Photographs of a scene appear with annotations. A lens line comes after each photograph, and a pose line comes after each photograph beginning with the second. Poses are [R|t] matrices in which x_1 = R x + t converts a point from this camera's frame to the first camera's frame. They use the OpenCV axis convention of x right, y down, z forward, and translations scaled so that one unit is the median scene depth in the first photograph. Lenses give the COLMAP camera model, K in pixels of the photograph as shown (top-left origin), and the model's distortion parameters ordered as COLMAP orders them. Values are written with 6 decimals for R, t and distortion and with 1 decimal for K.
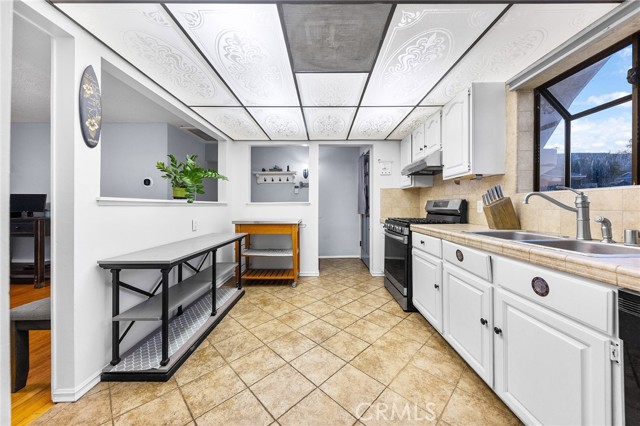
lens RADIAL K [[229.7, 0, 312.5], [0, 229.7, 209.0], [0, 0, 1]] dist [-0.000702, -0.000161]
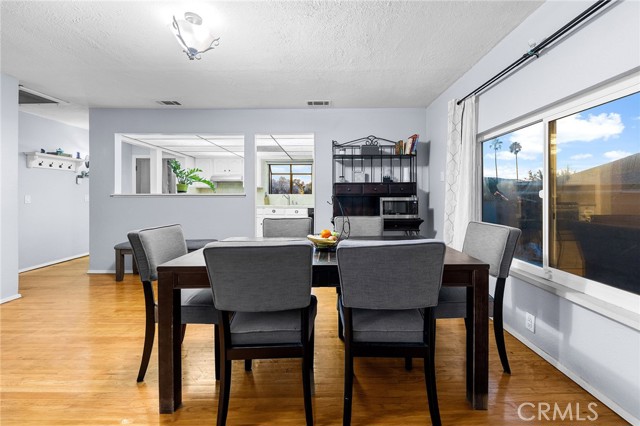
lens RADIAL K [[261.3, 0, 331.7], [0, 261.3, 198.2], [0, 0, 1]] dist [-0.000286, -0.000027]
pose [[-0.039353, -0.002175, 0.999223, -2.229197], [0.015482, 0.999876, 0.002786, -0.001863], [-0.999105, 0.015579, -0.039315, 0.149813]]
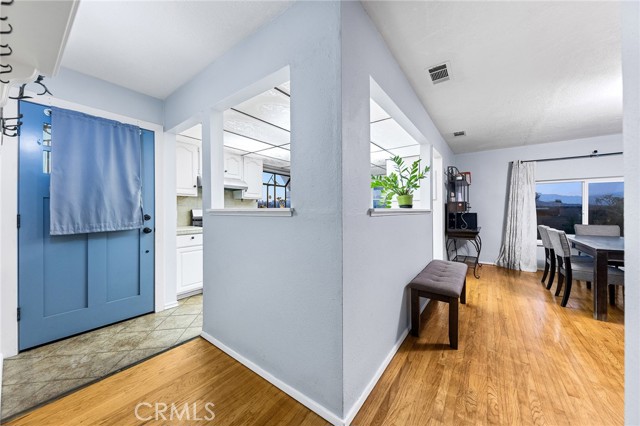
lens RADIAL K [[223.0, 0, 313.3], [0, 223.0, 209.6], [0, 0, 1]] dist [-0.000353, -0.000205]
pose [[-0.809602, 0.005026, 0.586957, -0.810894], [0.012843, 0.999876, 0.009152, -0.046021], [-0.586838, 0.014948, -0.809566, 1.995005]]
